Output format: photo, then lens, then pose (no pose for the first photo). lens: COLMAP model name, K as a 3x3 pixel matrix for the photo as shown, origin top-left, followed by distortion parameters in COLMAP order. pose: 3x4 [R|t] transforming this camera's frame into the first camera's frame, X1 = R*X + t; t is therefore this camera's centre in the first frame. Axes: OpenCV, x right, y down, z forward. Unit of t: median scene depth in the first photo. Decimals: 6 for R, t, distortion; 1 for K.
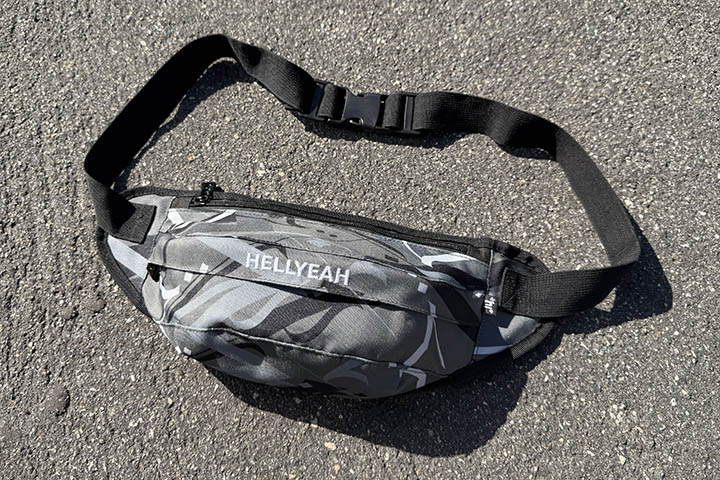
lens RADIAL K [[545.9, 0, 357.3], [0, 545.9, 219.7], [0, 0, 1]] dist [0.129135, -0.305174]
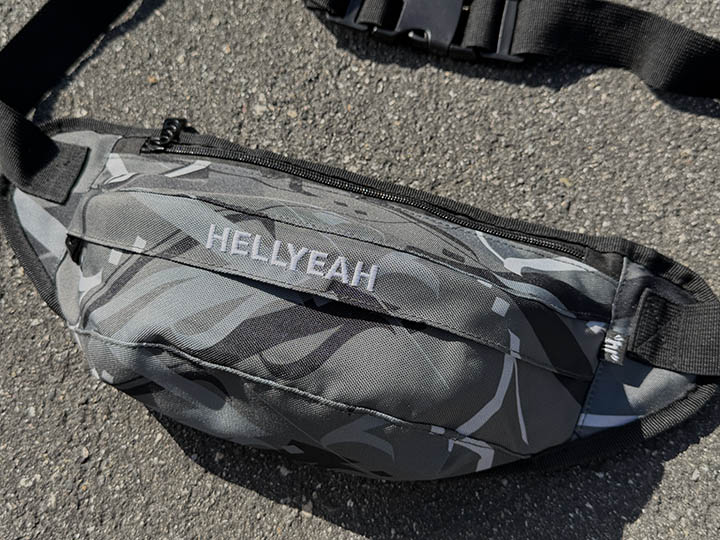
lens RADIAL K [[807.4, 0, 360.0], [0, 807.4, 270.0], [0, 0, 1]] dist [0.154131, -0.490529]
pose [[0.994631, 0.079953, -0.065706, 0.018214], [-0.074847, 0.994233, 0.076808, 0.023251], [0.071468, -0.071478, 0.994878, 0.100897]]
